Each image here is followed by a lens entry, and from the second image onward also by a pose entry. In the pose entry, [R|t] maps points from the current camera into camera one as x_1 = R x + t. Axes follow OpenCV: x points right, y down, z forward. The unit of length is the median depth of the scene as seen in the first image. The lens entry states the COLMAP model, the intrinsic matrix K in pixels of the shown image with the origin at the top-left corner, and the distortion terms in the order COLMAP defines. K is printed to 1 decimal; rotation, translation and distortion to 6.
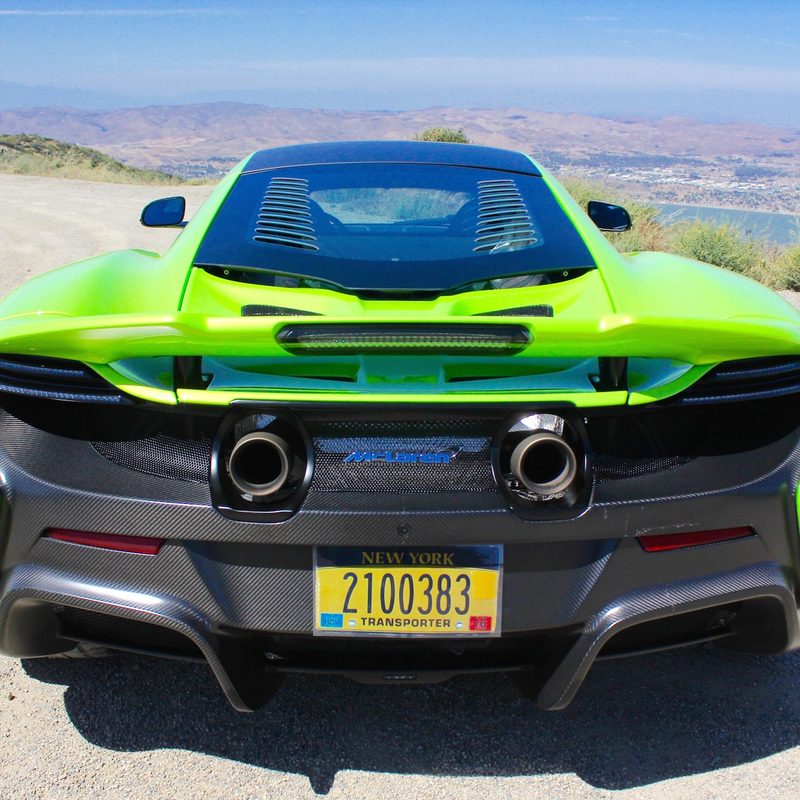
lens RADIAL K [[1003.8, 0, 396.2], [0, 1003.8, 398.3], [0, 0, 1]] dist [-0.133888, 0.000000]
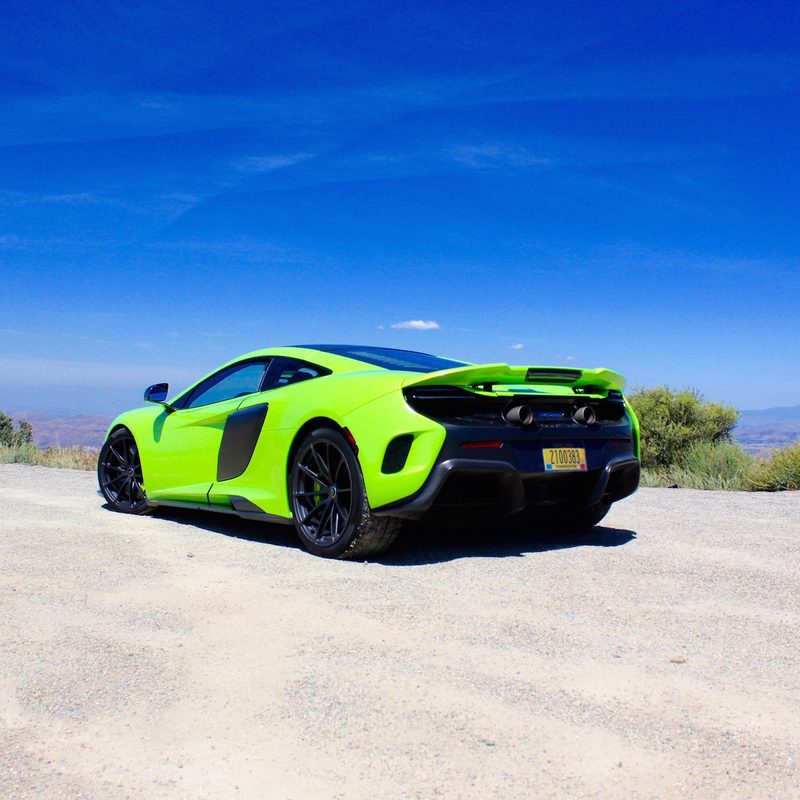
lens RADIAL K [[1003.8, 0, 402.7], [0, 1003.8, 400.4], [0, 0, 1]] dist [-0.133888, 0.000000]
pose [[0.805582, -0.000011, 0.592484, -2.123253], [0.169927, 0.957993, -0.231027, 0.631137], [-0.567593, 0.286791, 0.771744, -1.076940]]
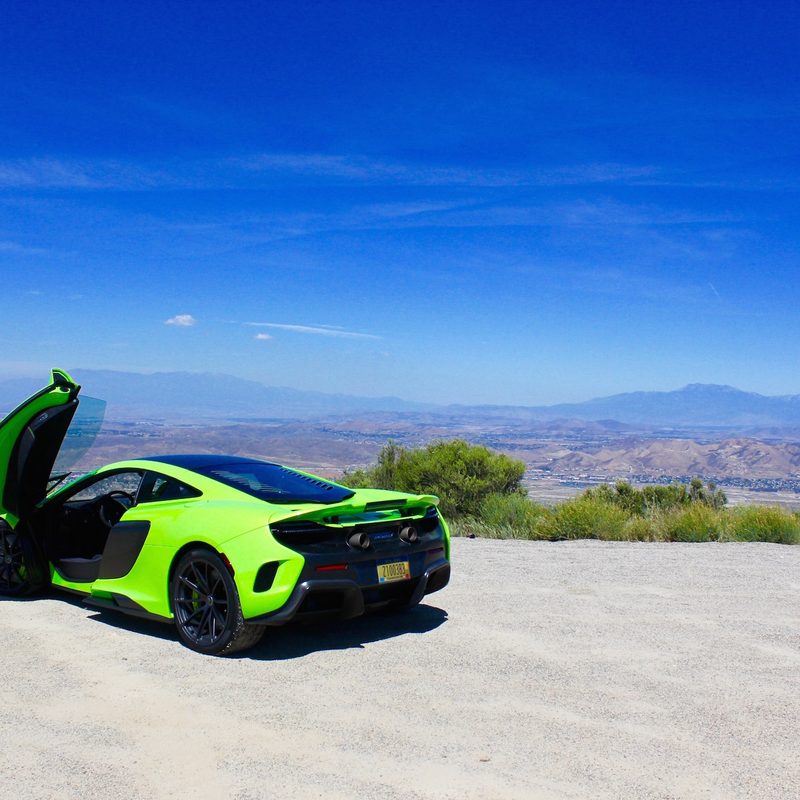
lens RADIAL K [[1003.8, 0, 405.7], [0, 1003.8, 399.5], [0, 0, 1]] dist [-0.133888, 0.000000]
pose [[0.667180, 0.002716, 0.744892, -2.777986], [0.205911, 0.960355, -0.187931, 0.291237], [-0.715872, 0.278766, 0.640170, -1.656268]]
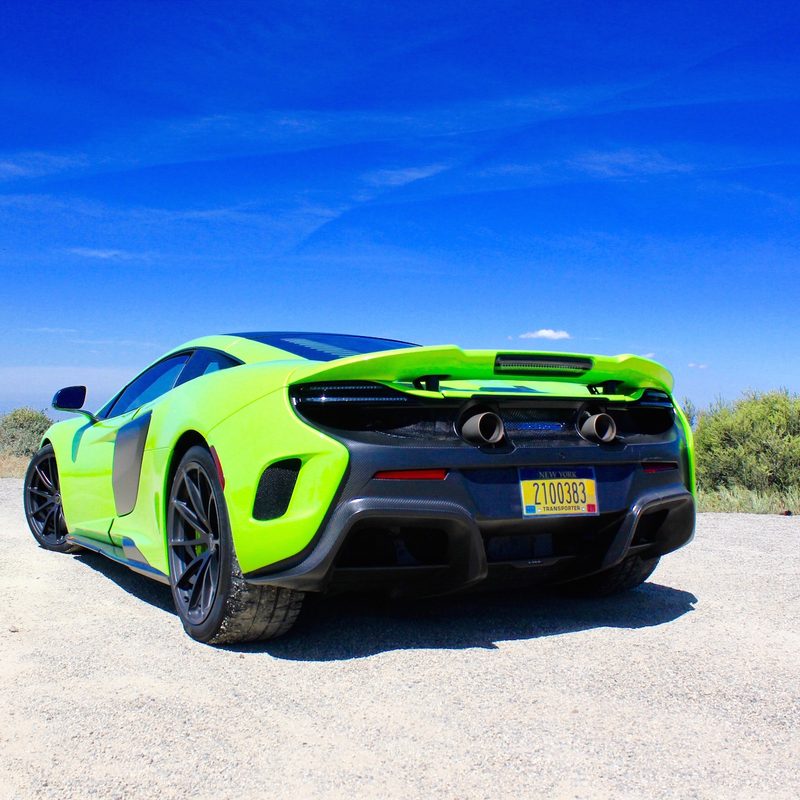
lens RADIAL K [[1003.8, 0, 420.2], [0, 1003.8, 400.1], [0, 0, 1]] dist [-0.133888, 0.000000]
pose [[0.868516, 0.002375, 0.495655, -1.142256], [0.145503, 0.954710, -0.259533, 0.471444], [-0.473823, 0.297528, 0.828836, -0.500249]]
